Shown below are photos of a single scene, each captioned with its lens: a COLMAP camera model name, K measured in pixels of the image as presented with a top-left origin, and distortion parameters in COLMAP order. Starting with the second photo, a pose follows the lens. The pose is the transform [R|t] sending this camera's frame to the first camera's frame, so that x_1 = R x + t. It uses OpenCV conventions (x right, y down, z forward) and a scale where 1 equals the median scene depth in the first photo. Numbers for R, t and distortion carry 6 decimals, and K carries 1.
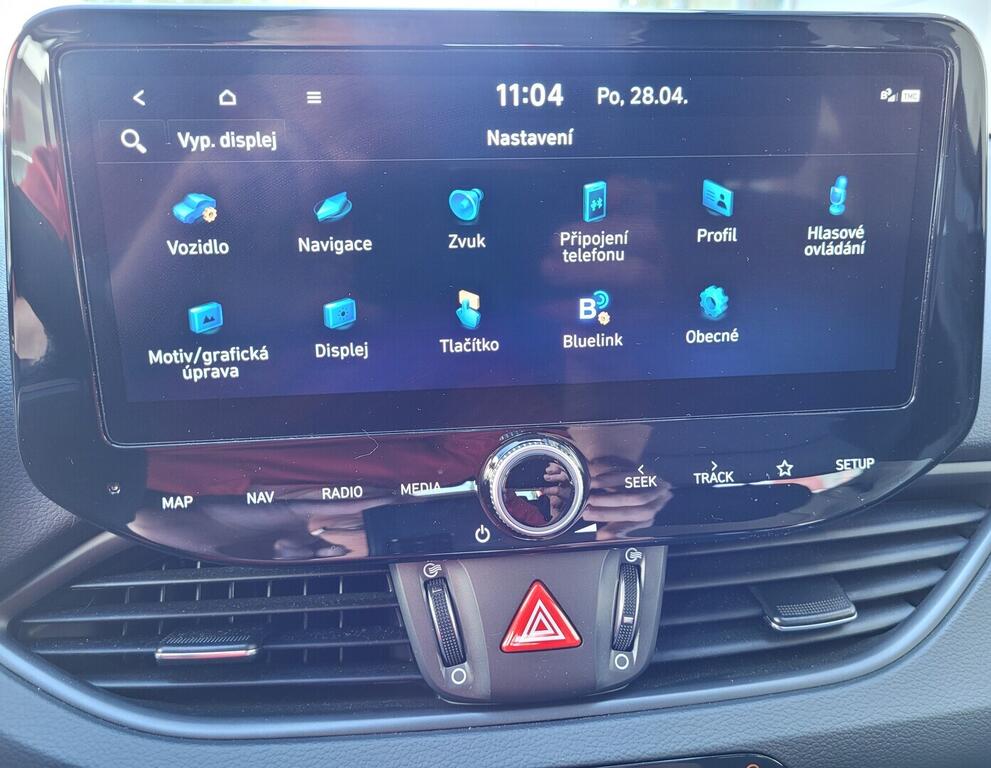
lens RADIAL K [[779.9, 0, 495.5], [0, 779.9, 384.0], [0, 0, 1]] dist [0.003408, 0.003718]
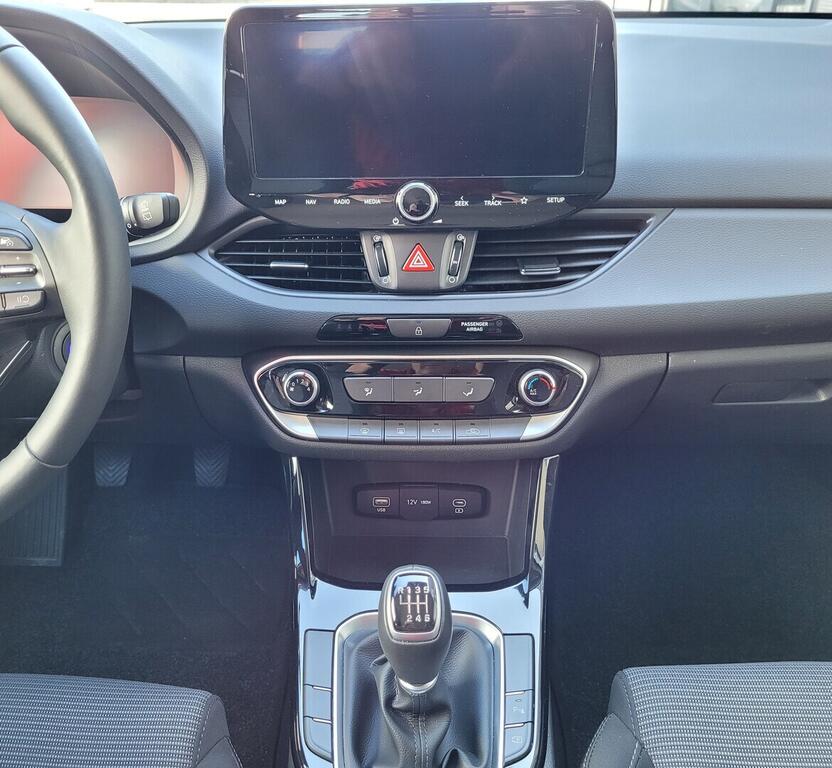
lens RADIAL K [[774.8, 0, 399.8], [0, 774.8, 381.6], [0, 0, 1]] dist [-0.003365, -0.006998]
pose [[0.988074, 0.061700, -0.141079, 0.364859], [-0.036454, 0.983896, 0.174987, 0.251890], [0.149604, -0.167757, 0.974411, -1.458326]]
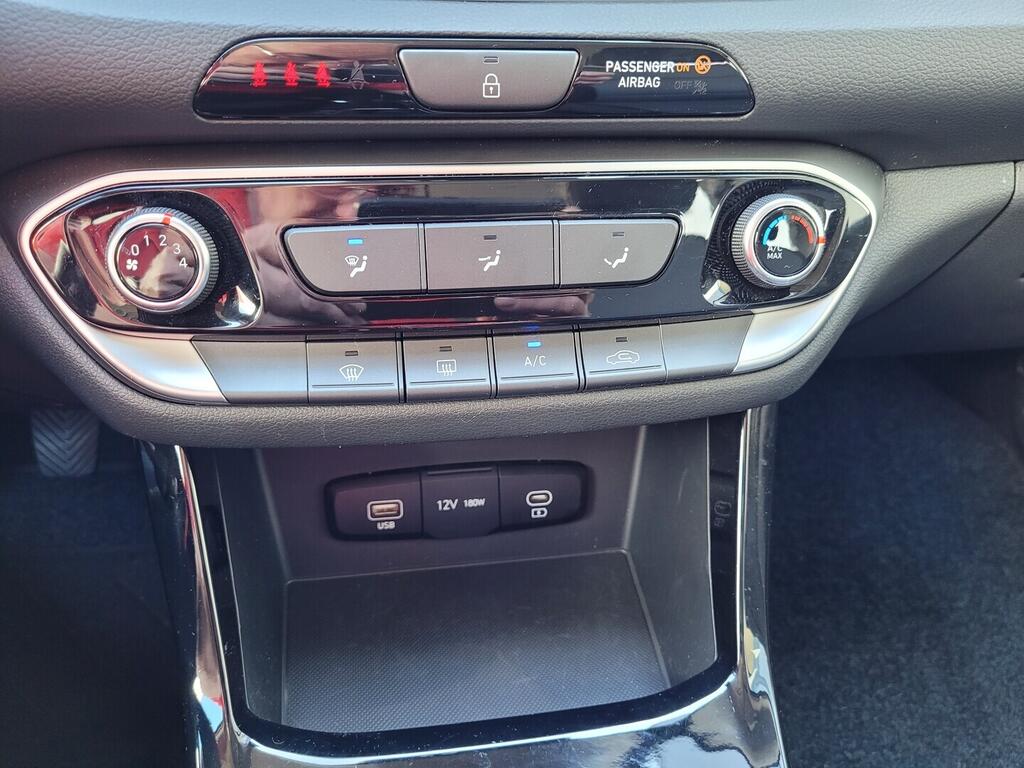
lens RADIAL K [[783.9, 0, 514.2], [0, 783.9, 389.2], [0, 0, 1]] dist [0.001003, -0.003280]
pose [[0.998160, 0.014814, 0.058805, 0.049439], [-0.030262, 0.962011, 0.271329, 0.608075], [-0.052551, -0.272609, 0.960689, 0.009470]]
